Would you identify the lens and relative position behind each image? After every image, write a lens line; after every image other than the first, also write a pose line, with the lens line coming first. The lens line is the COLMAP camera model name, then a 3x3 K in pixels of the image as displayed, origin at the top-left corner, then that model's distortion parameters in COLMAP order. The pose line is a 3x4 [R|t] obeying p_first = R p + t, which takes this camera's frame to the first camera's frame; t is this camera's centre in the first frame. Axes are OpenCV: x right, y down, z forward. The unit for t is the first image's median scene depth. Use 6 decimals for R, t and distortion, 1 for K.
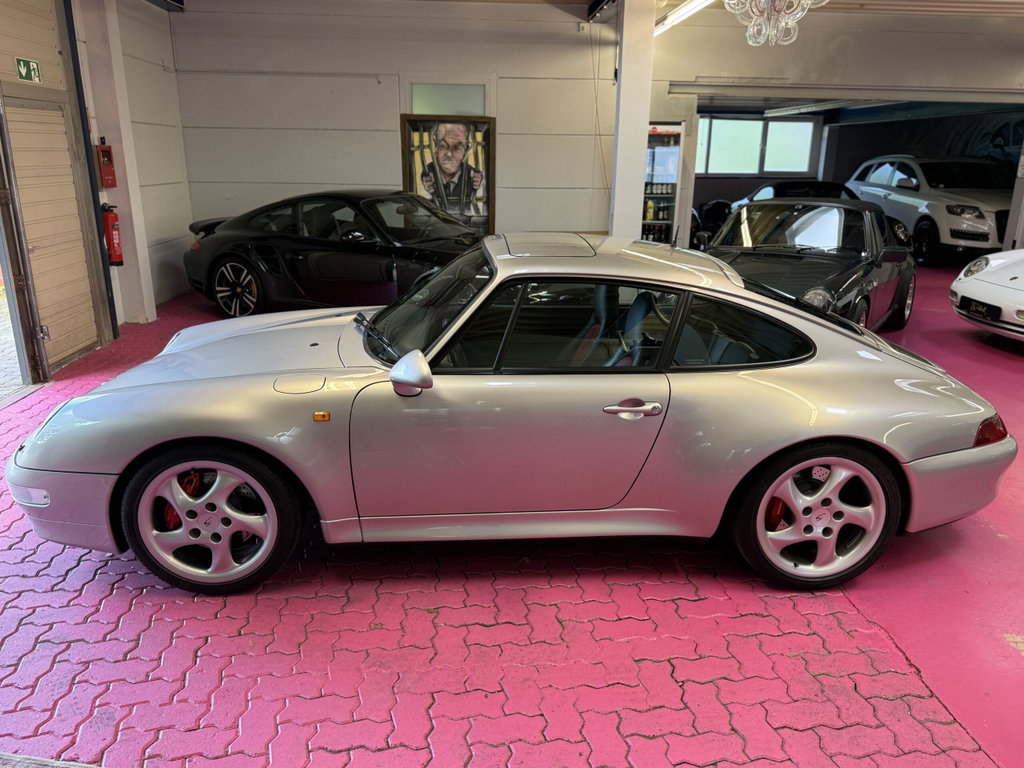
lens RADIAL K [[752.0, 0, 513.9], [0, 752.0, 383.3], [0, 0, 1]] dist [0.001235, -0.007075]
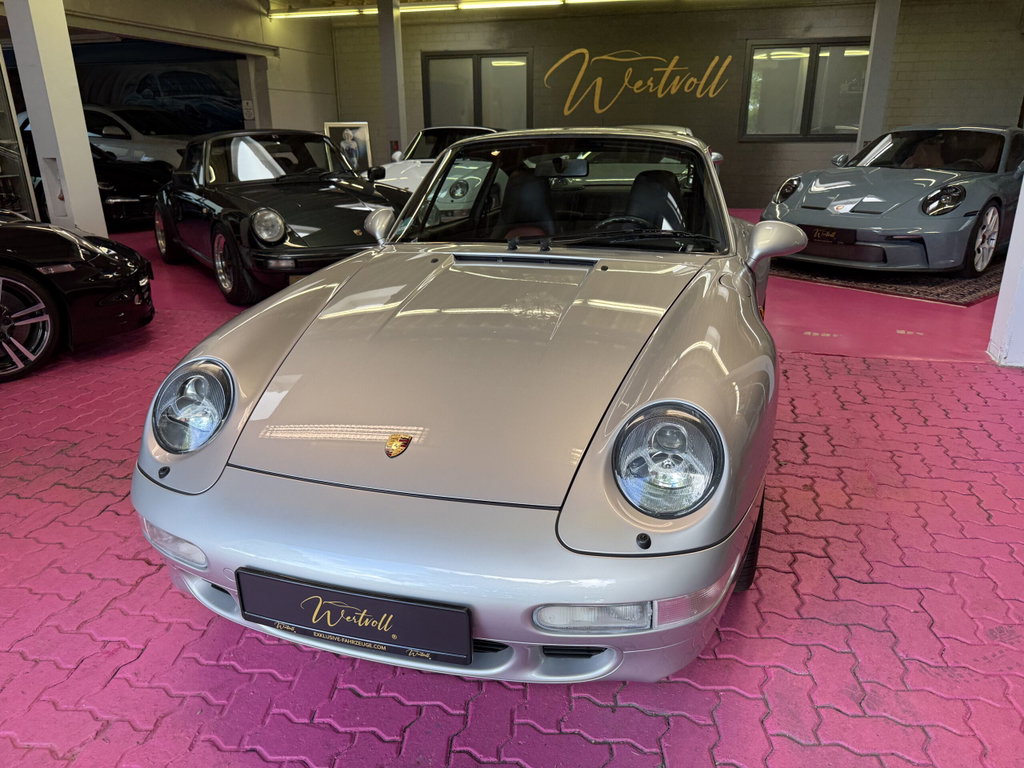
lens RADIAL K [[722.3, 0, 514.0], [0, 722.3, 381.9], [0, 0, 1]] dist [0.012495, -0.019735]
pose [[0.329304, -0.325134, 0.886480, -0.237779], [0.279851, 0.930270, 0.237237, -0.035688], [-0.901800, 0.169959, 0.397331, 0.189298]]
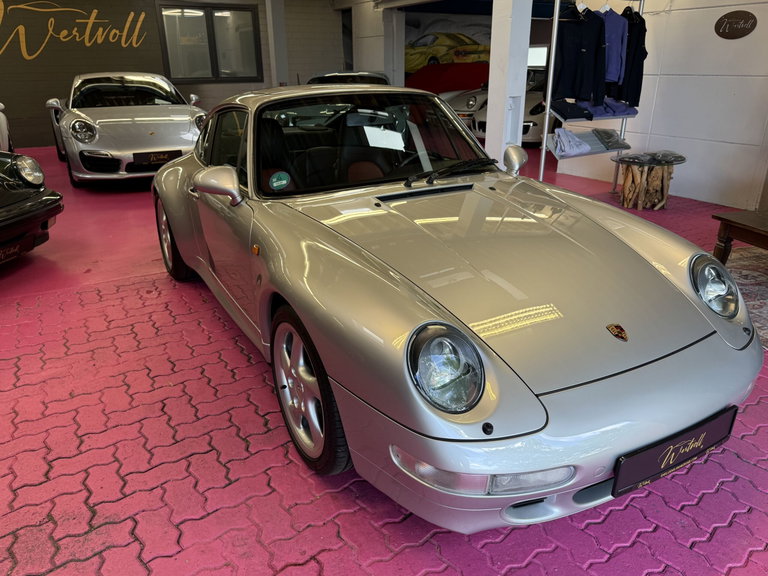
lens RADIAL K [[564.0, 0, 384.2], [0, 564.0, 292.8], [0, 0, 1]] dist [0.001235, -0.007075]
pose [[-0.442716, -0.343497, 0.828259, -0.220207], [0.257740, 0.835981, 0.484465, -0.088594], [-0.858821, 0.427955, -0.281569, 0.341017]]
